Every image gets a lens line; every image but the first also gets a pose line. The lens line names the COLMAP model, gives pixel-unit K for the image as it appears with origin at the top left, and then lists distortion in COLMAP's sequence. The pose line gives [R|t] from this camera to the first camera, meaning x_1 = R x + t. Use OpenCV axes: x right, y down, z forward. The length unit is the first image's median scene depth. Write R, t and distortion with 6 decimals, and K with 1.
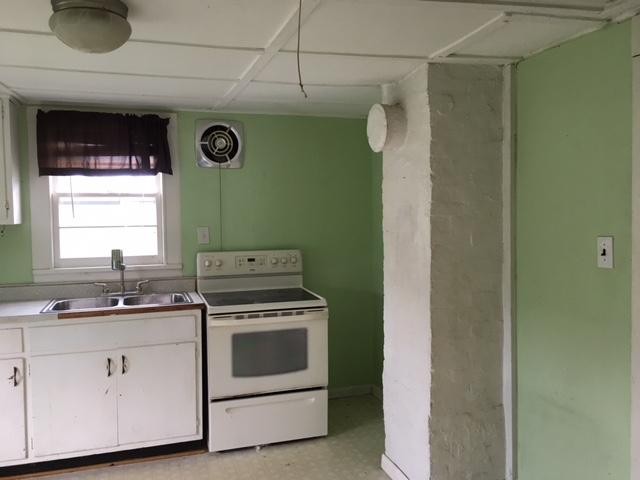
lens RADIAL K [[552.2, 0, 320.9], [0, 552.2, 237.5], [0, 0, 1]] dist [0.077221, -0.082789]
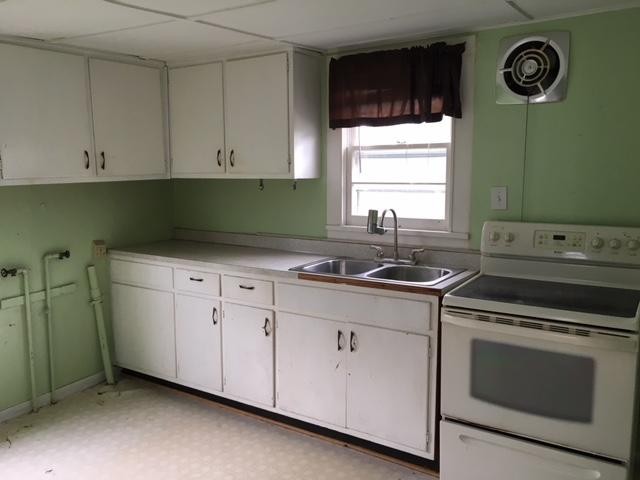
lens RADIAL K [[552.2, 0, 318.6], [0, 552.2, 238.8], [0, 0, 1]] dist [0.077221, -0.082789]
pose [[0.623897, 0.106392, -0.774231, 0.236474], [-0.037598, 0.993629, 0.106243, -0.021210], [0.780602, -0.037175, 0.623922, 0.364315]]
